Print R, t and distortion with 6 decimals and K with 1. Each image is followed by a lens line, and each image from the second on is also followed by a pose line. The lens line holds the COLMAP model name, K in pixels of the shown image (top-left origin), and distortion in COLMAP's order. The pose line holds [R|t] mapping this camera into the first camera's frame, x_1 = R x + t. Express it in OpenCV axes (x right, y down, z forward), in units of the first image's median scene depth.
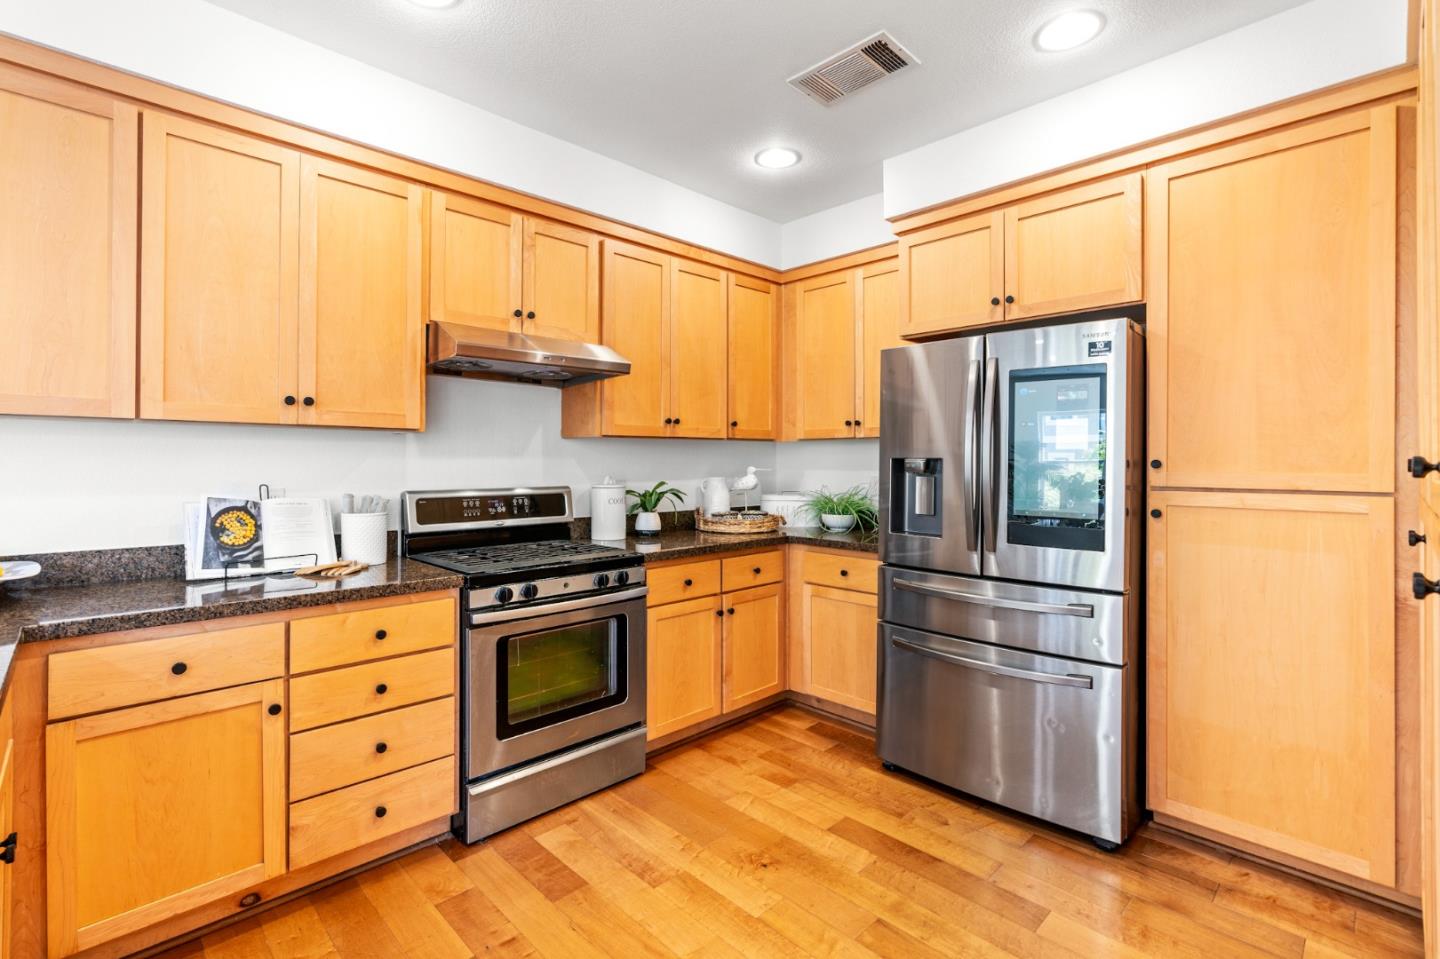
lens RADIAL K [[658.2, 0, 718.9], [0, 658.2, 468.5], [0, 0, 1]] dist [-0.004999, 0.001770]
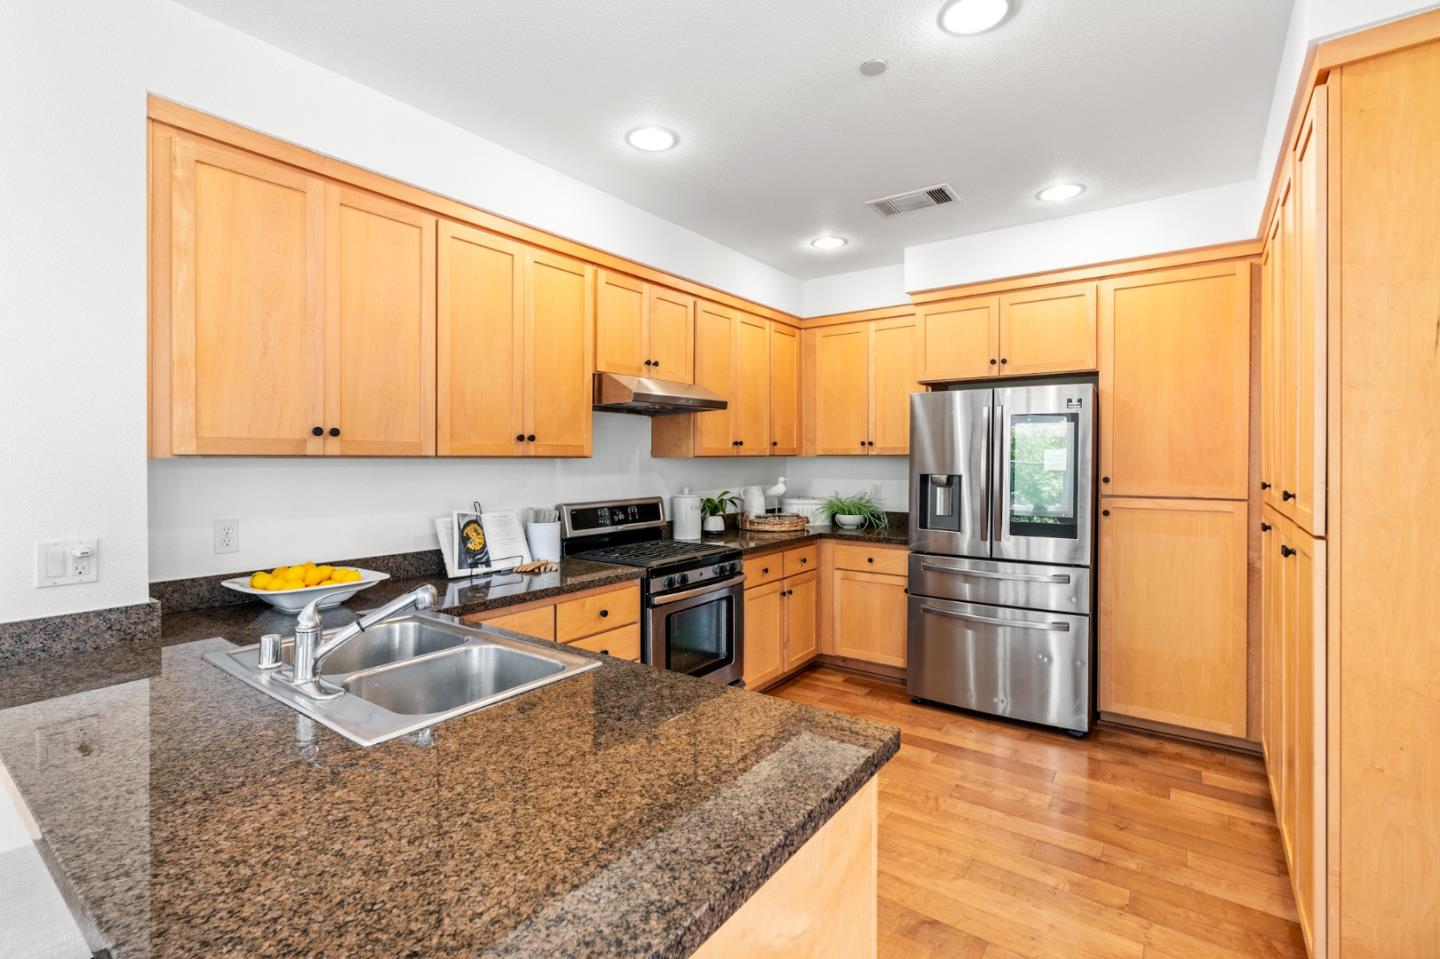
lens RADIAL K [[658.2, 0, 718.5], [0, 658.2, 473.2], [0, 0, 1]] dist [-0.004999, 0.001770]
pose [[0.985494, -0.007008, 0.169568, -0.403383], [0.004700, 0.999891, 0.014010, -0.041152], [-0.169648, -0.013010, 0.985419, -0.286730]]
